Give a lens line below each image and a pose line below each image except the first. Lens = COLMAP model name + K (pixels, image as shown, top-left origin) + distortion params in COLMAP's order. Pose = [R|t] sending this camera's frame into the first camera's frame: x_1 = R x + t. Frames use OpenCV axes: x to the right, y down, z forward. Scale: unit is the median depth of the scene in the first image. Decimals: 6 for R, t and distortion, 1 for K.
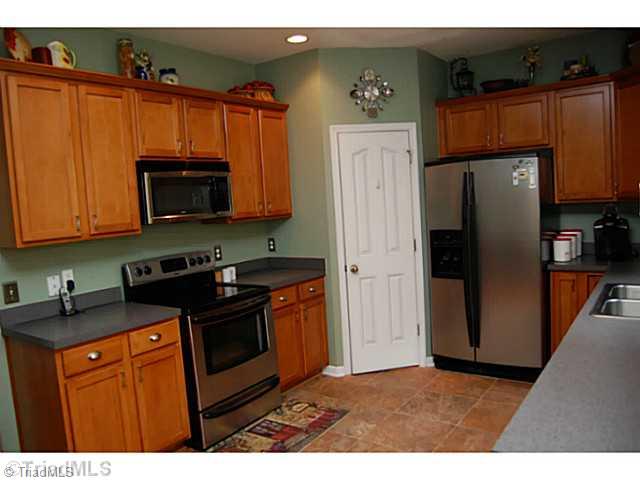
lens RADIAL K [[510.0, 0, 319.5], [0, 510.0, 238.6], [0, 0, 1]] dist [-0.064676, 0.027277]
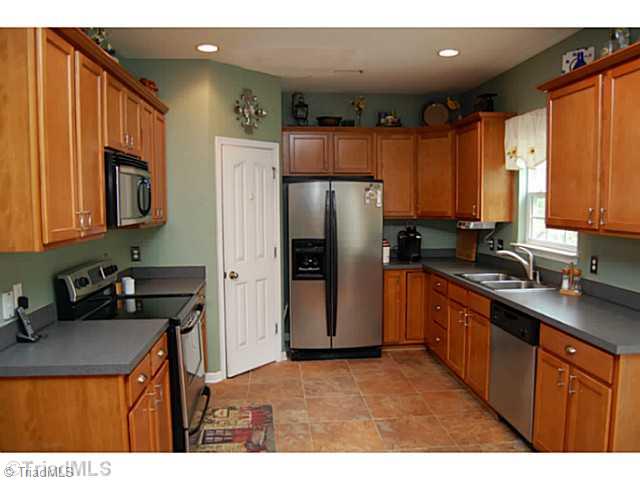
lens RADIAL K [[510.0, 0, 318.8], [0, 510.0, 239.1], [0, 0, 1]] dist [-0.064676, 0.027277]
pose [[0.760023, 0.007591, 0.649852, -0.502809], [0.013177, 0.999546, -0.027086, 0.016724], [-0.649763, 0.029149, 0.759578, 0.095119]]
